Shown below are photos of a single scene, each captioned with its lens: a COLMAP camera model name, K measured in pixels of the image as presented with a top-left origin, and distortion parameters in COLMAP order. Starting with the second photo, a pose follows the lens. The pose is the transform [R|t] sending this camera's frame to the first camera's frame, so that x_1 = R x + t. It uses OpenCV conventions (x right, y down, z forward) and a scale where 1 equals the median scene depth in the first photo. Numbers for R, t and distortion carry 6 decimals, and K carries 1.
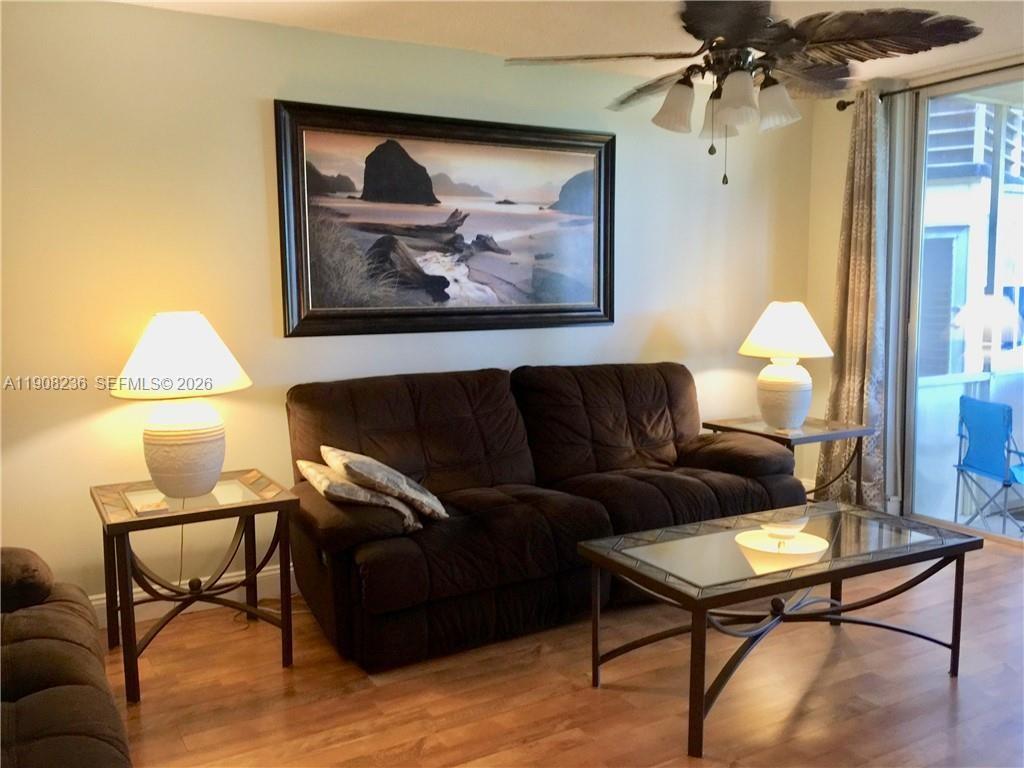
lens RADIAL K [[878.4, 0, 512.2], [0, 878.4, 380.1], [0, 0, 1]] dist [0.070990, -0.085470]
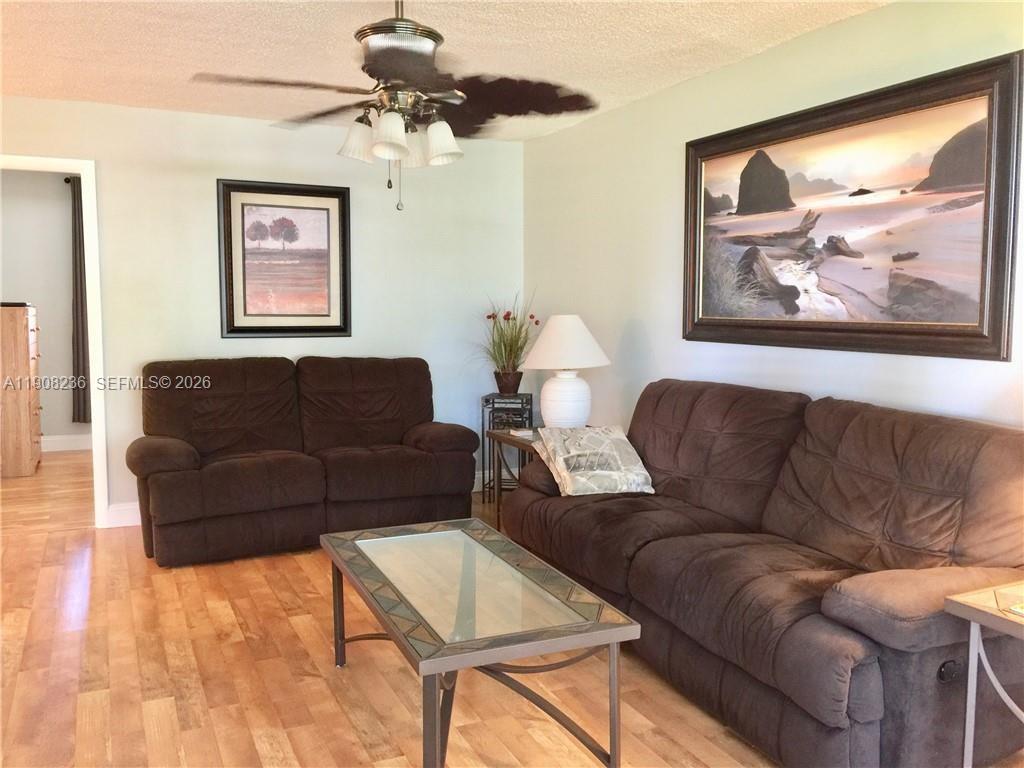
lens RADIAL K [[878.4, 0, 511.9], [0, 878.4, 386.2], [0, 0, 1]] dist [0.070990, -0.085470]
pose [[-0.105524, 0.107554, -0.988583, 0.870648], [-0.103962, 0.987493, 0.118532, -0.094585], [0.988967, 0.115283, -0.093023, 0.812398]]
